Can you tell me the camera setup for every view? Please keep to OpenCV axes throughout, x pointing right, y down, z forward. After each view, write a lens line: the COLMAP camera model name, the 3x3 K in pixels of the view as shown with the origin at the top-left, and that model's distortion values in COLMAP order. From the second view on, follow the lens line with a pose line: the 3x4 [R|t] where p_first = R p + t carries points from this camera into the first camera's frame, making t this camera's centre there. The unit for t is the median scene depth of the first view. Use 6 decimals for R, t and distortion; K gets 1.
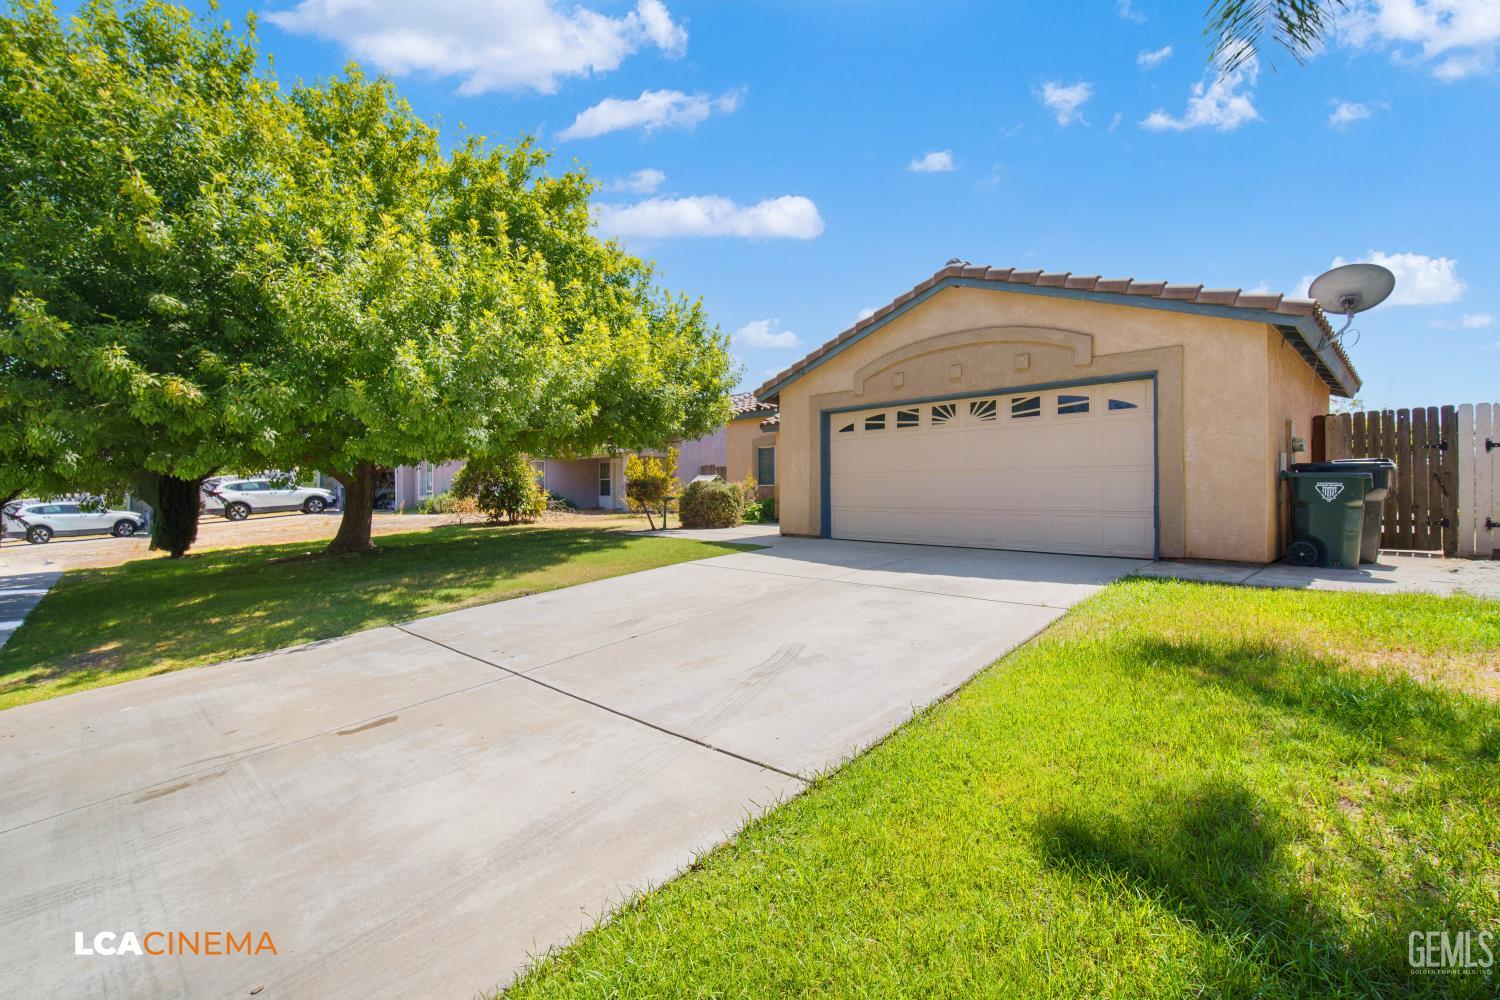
lens RADIAL K [[655.1, 0, 755.6], [0, 655.1, 487.9], [0, 0, 1]] dist [-0.010434, 0.001446]
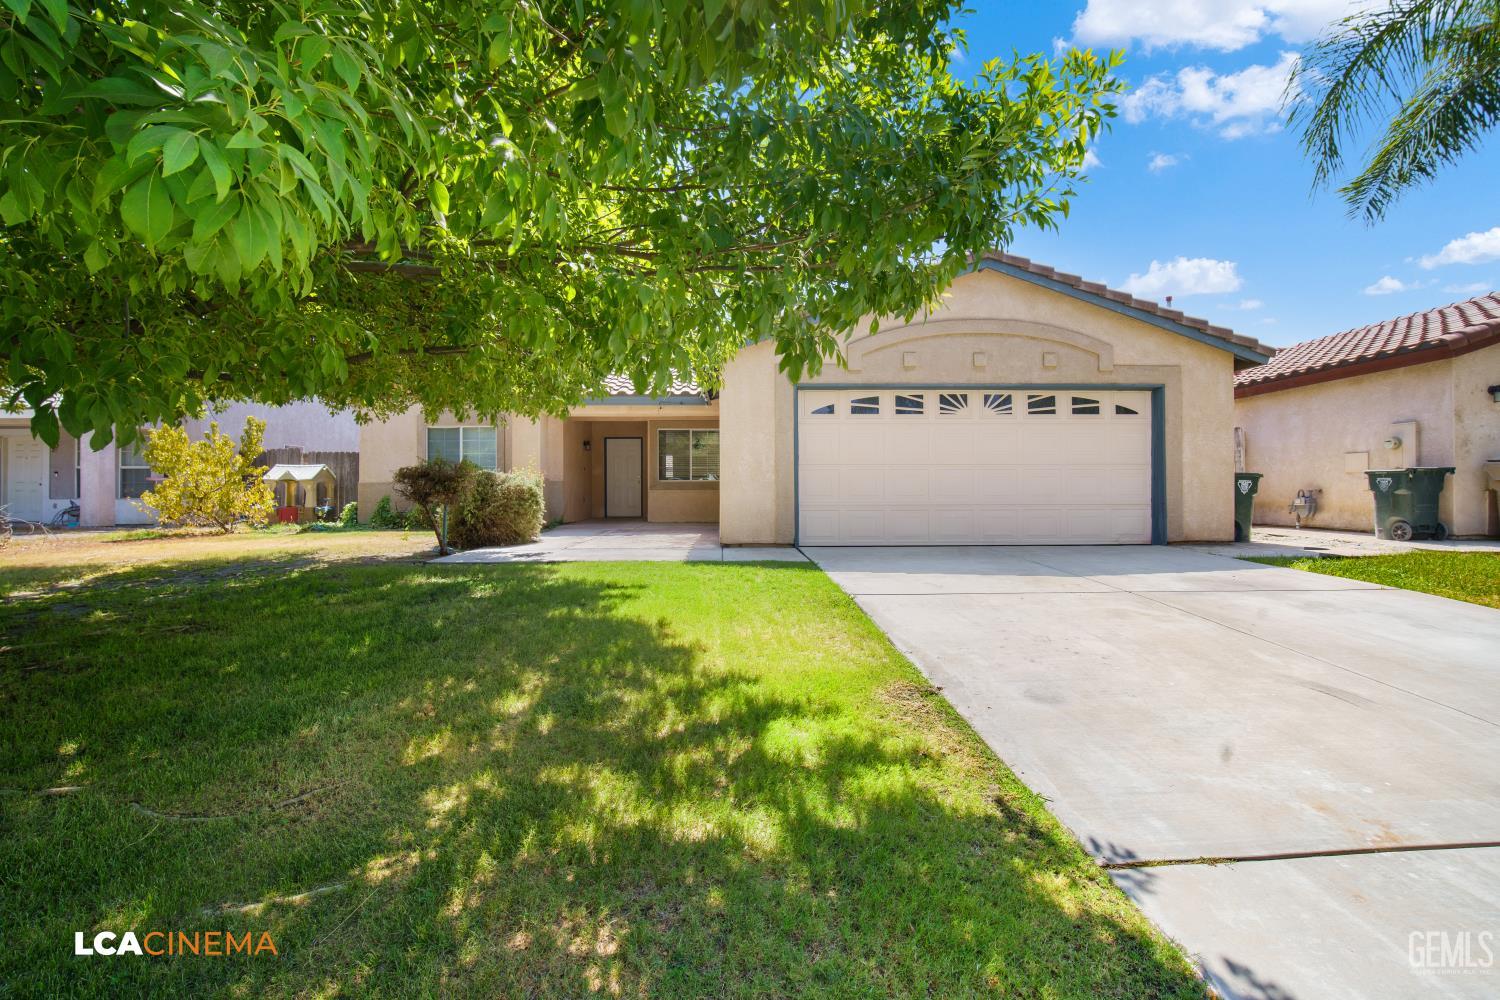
lens RADIAL K [[655.1, 0, 755.6], [0, 655.1, 487.9], [0, 0, 1]] dist [-0.010434, 0.001446]
pose [[0.681379, 0.002706, 0.731926, -0.609886], [-0.003620, 0.999993, -0.000327, 0.008867], [-0.731922, -0.002427, 0.681384, 0.593814]]
